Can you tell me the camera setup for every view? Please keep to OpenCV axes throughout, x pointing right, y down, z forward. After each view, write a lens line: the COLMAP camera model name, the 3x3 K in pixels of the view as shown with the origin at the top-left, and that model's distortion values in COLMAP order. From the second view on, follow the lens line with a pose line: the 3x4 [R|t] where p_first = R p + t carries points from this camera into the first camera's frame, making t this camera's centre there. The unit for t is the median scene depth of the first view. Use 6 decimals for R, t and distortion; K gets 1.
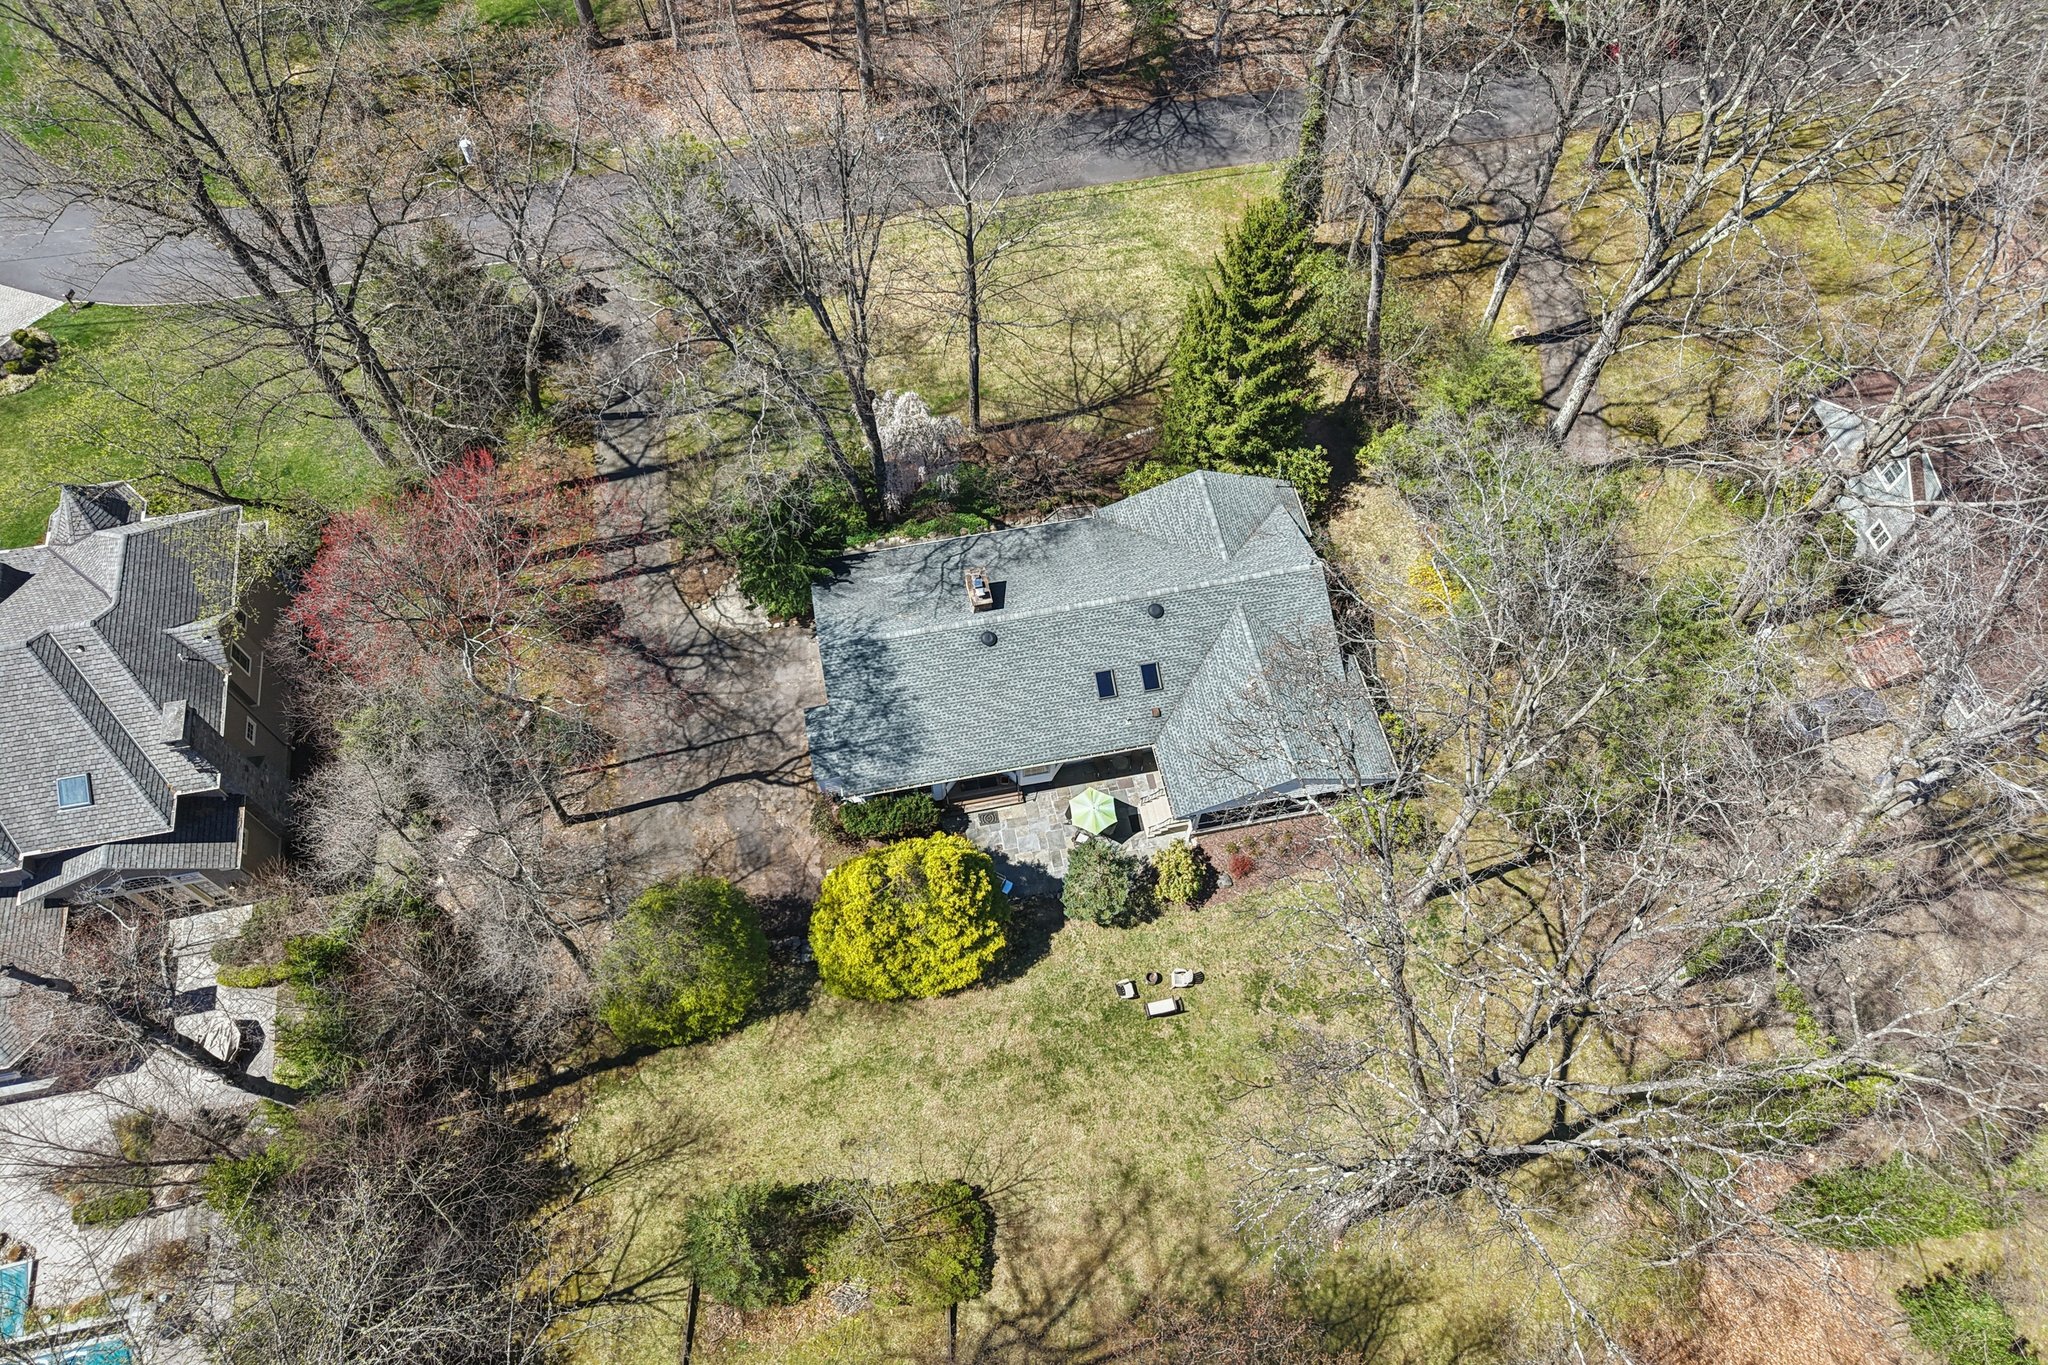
lens RADIAL K [[1361.2, 0, 1024.0], [0, 1361.2, 682.5], [0, 0, 1]] dist [0.047871, -0.068440]
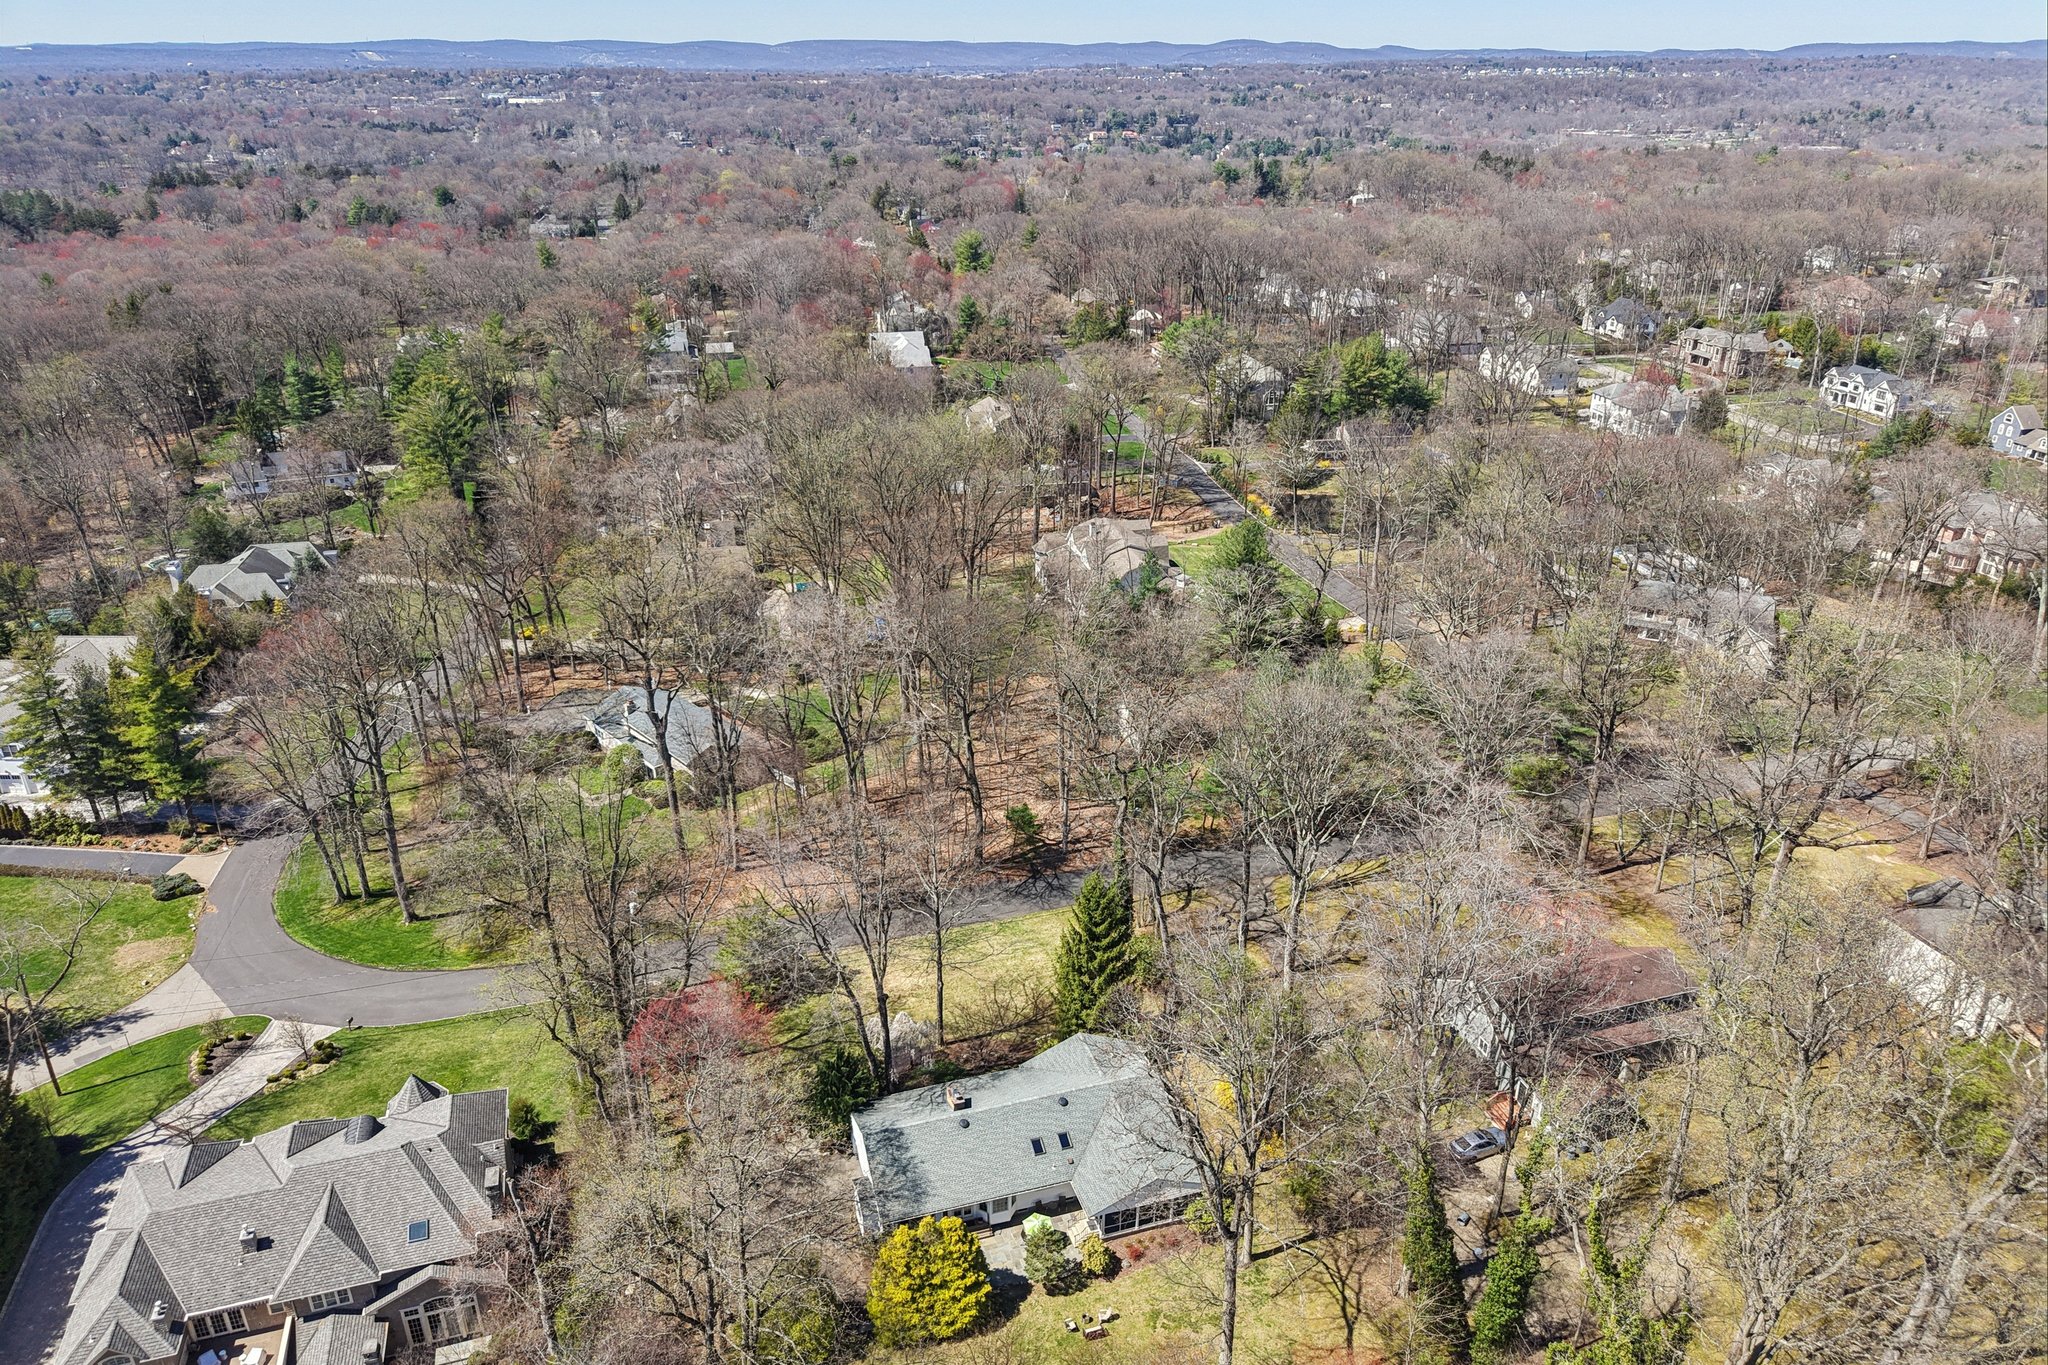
lens RADIAL K [[1361.2, 0, 1024.0], [0, 1361.2, 682.5], [0, 0, 1]] dist [0.047871, -0.068440]
pose [[0.994064, -0.053383, 0.094801, -0.082230], [0.099674, 0.796136, -0.596852, 0.536872], [-0.043613, 0.602758, 0.796731, -0.647673]]
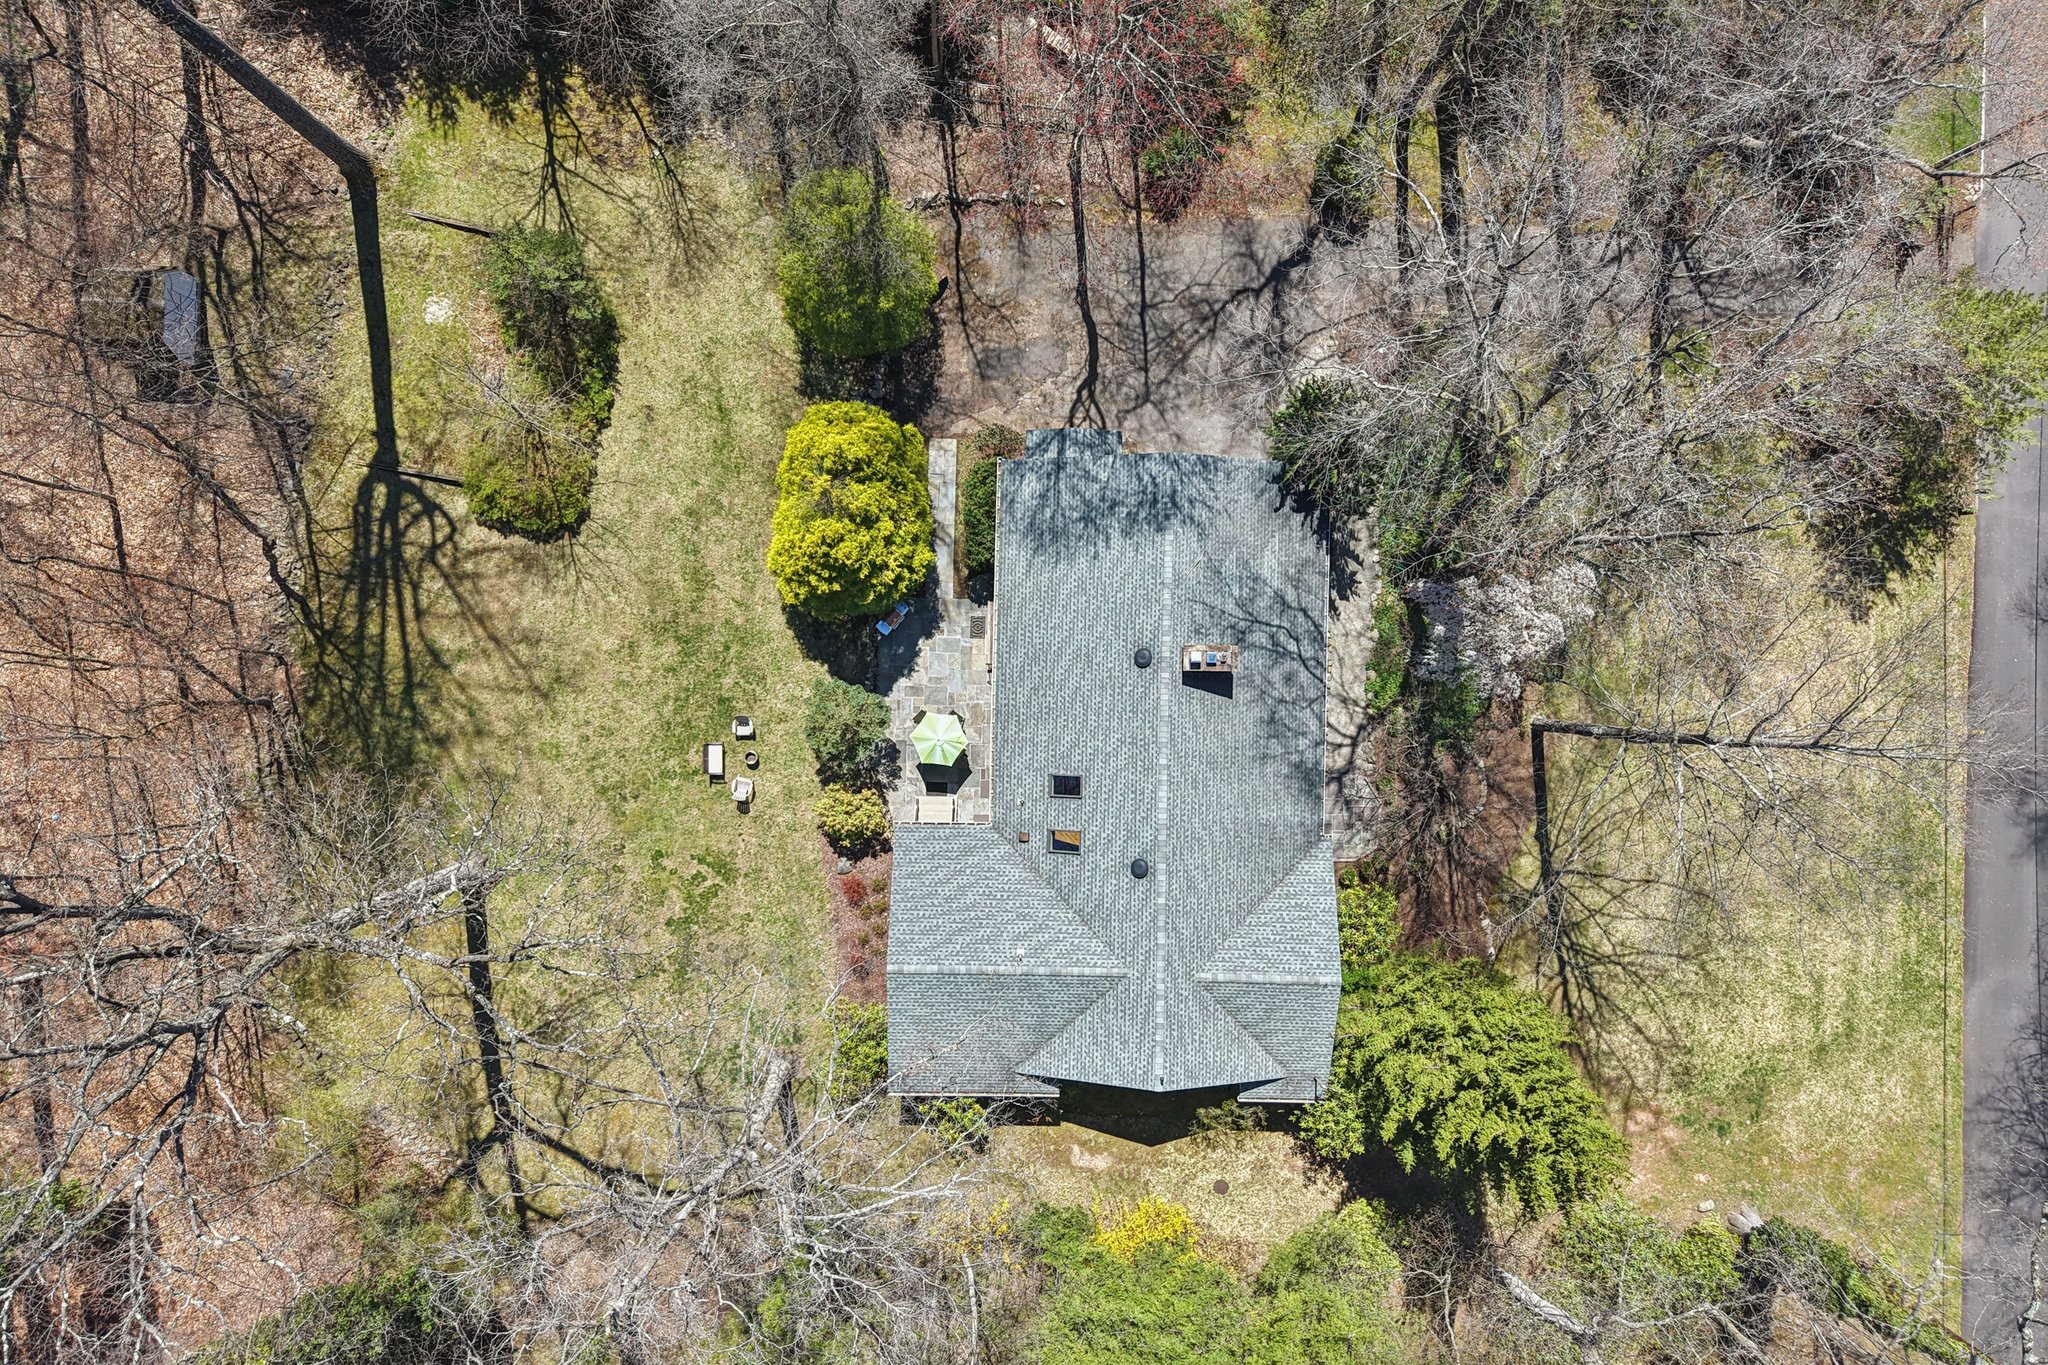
lens RADIAL K [[1361.2, 0, 1024.0], [0, 1361.2, 682.5], [0, 0, 1]] dist [0.047871, -0.068440]
pose [[-0.213708, 0.976867, -0.007672, 0.010111], [-0.861520, -0.184759, 0.472914, -0.357512], [0.460557, 0.107676, 0.881075, 0.245909]]
